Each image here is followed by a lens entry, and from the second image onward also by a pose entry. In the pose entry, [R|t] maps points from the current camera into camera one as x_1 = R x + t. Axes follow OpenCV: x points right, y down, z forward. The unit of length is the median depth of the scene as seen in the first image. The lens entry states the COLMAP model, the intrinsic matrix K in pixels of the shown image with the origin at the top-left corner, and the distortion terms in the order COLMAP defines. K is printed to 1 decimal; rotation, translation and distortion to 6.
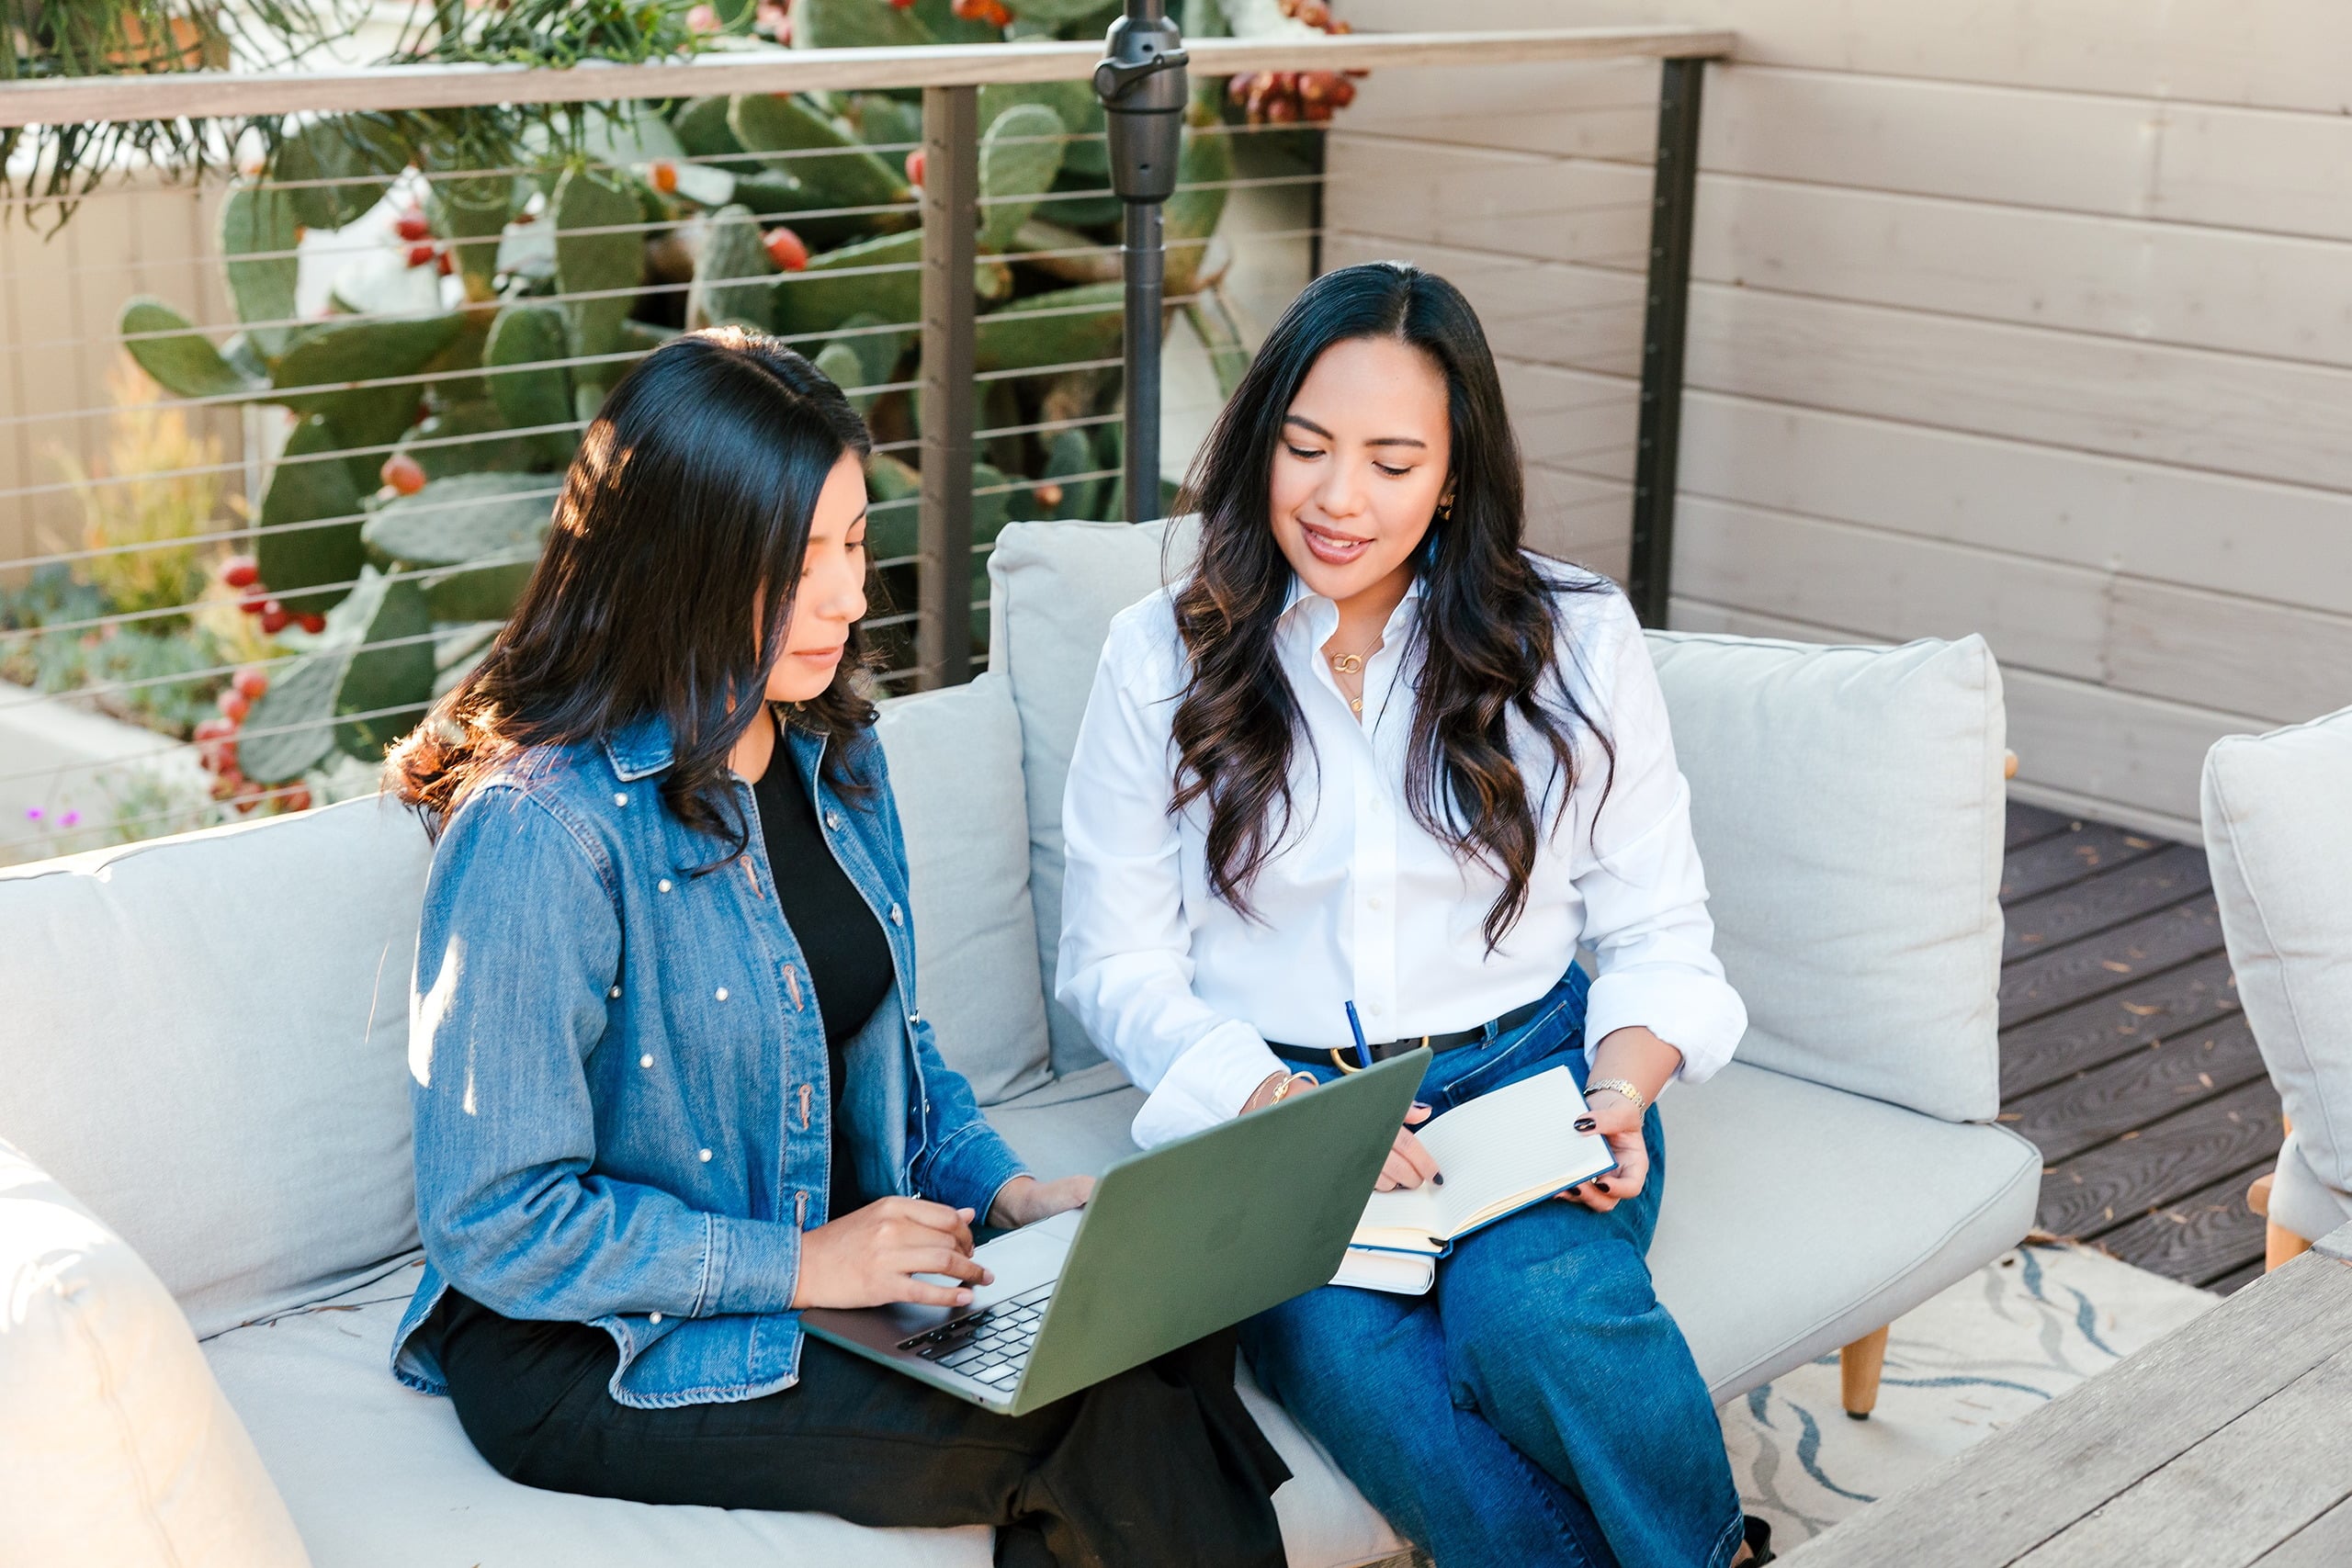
lens RADIAL K [[3676.0, 0, 1176.0], [0, 3676.0, 784.0], [0, 0, 1]] dist [0.017028, 0.061292]
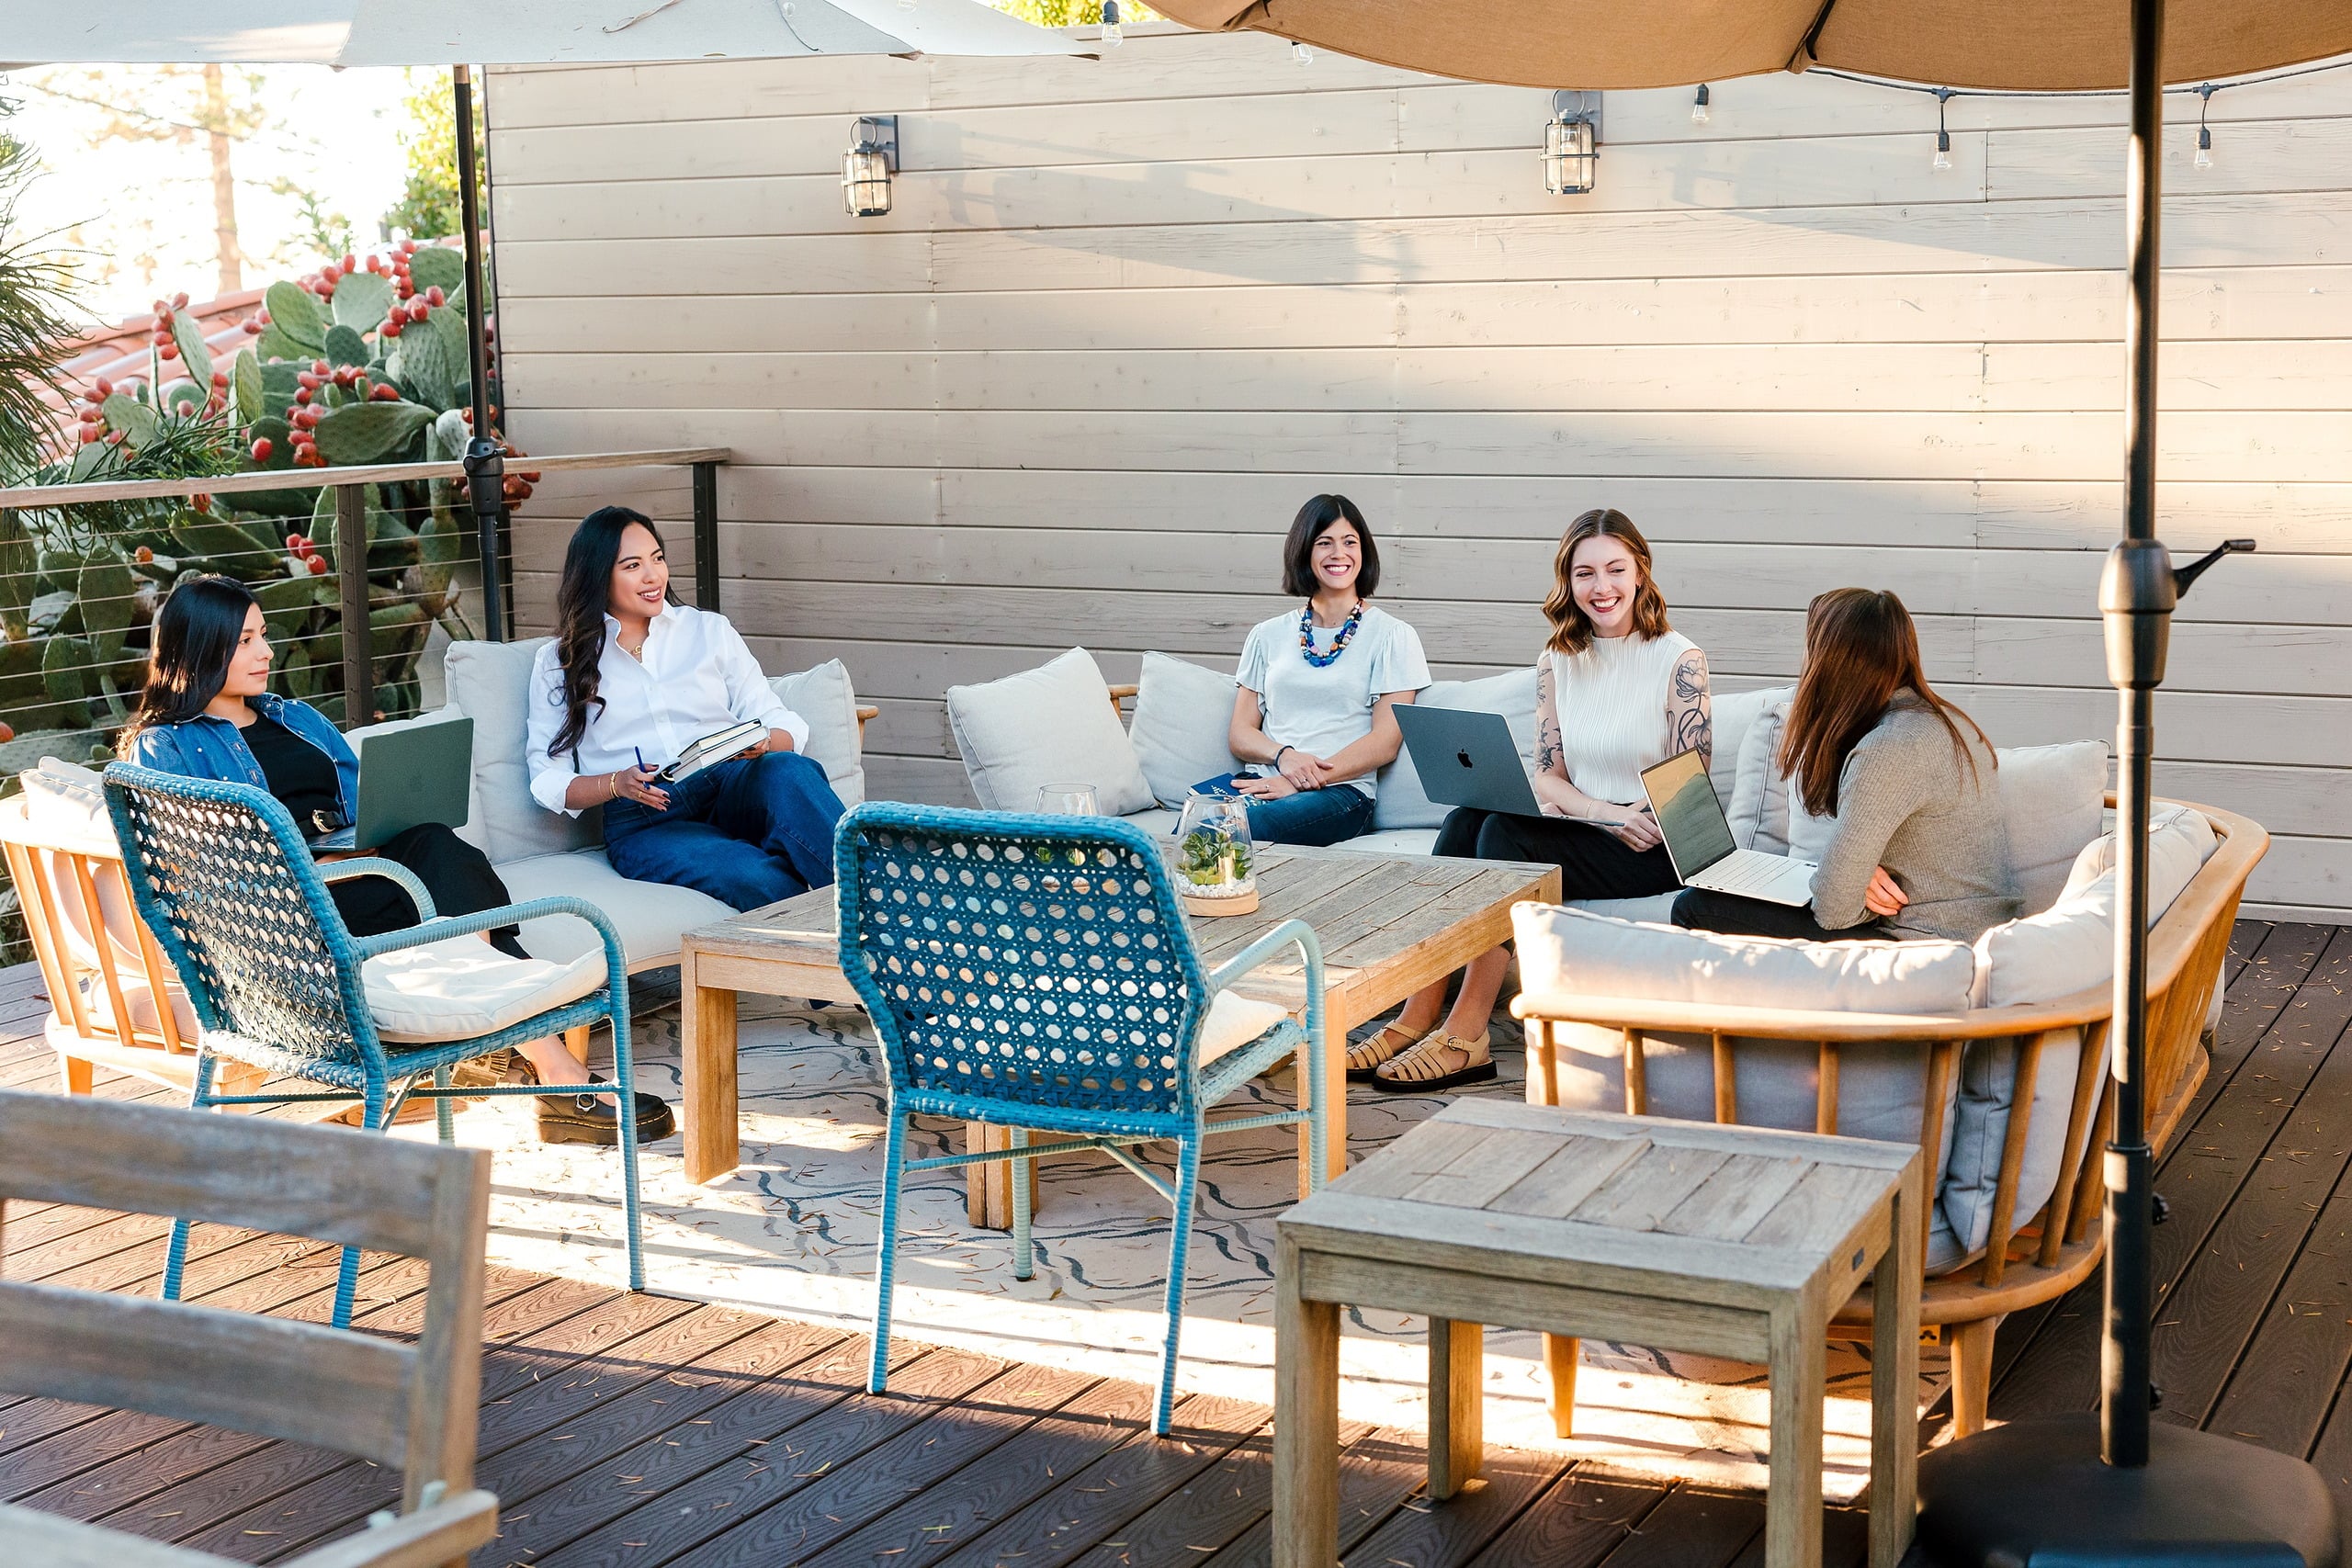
lens RADIAL K [[2934.3, 0, 1176.0], [0, 2934.3, 784.0], [0, 0, 1]] dist [0.026545, 0.005872]
pose [[0.952604, -0.082905, 0.292697, -0.099990], [0.113225, 0.989648, -0.088185, 0.145946], [-0.282356, 0.117146, 0.952130, -0.568929]]
